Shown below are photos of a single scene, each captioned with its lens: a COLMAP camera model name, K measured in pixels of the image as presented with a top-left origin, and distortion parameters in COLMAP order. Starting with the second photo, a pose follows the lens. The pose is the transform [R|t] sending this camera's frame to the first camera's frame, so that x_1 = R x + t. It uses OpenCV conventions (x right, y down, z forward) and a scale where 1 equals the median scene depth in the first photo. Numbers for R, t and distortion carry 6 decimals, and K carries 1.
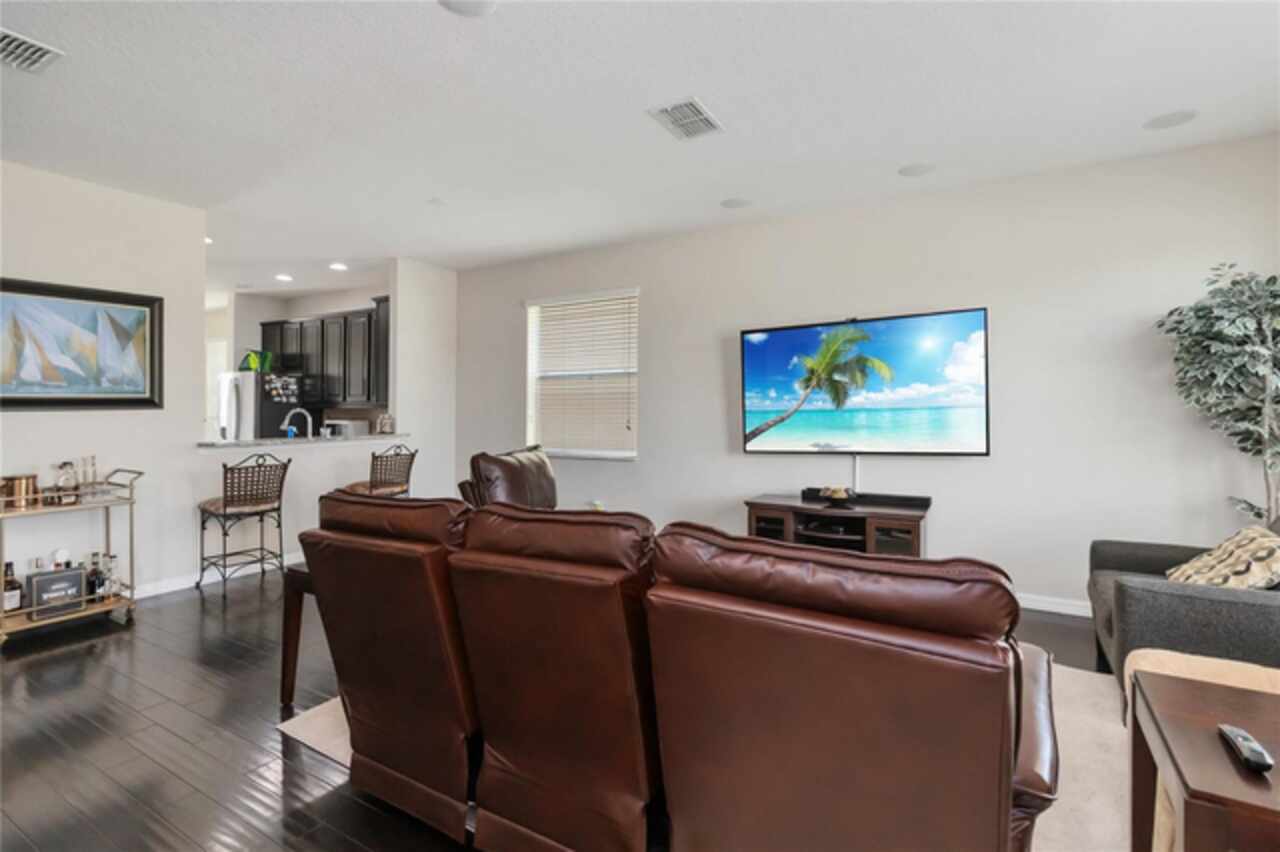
lens RADIAL K [[612.2, 0, 634.9], [0, 612.2, 401.8], [0, 0, 1]] dist [0.017165, -0.000767]
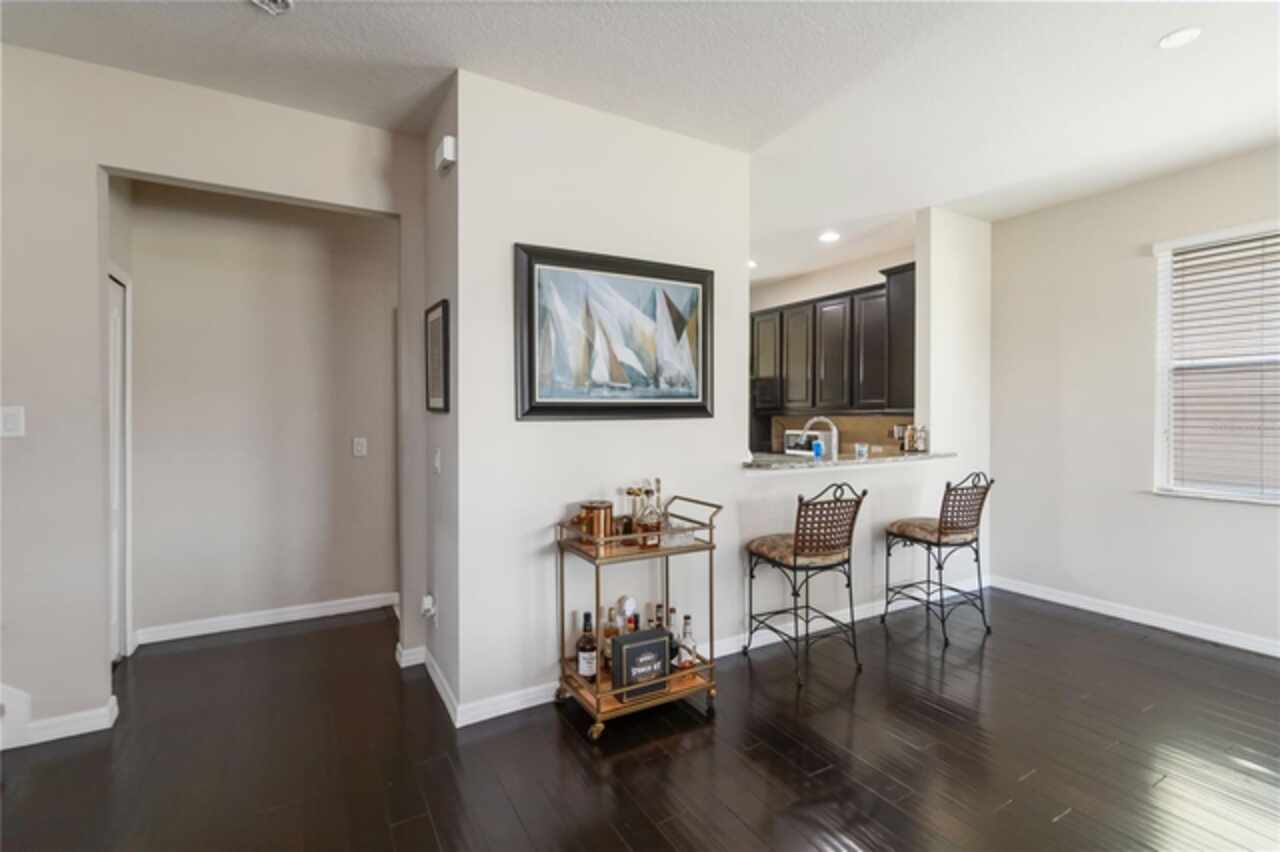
lens RADIAL K [[591.1, 0, 648.1], [0, 591.1, 412.9], [0, 0, 1]] dist [-0.001368, -0.000584]
pose [[0.893398, 0.004476, -0.449244, -0.511115], [0.000059, 0.999949, 0.010080, -0.001434], [0.449266, -0.009032, 0.893352, 0.315990]]
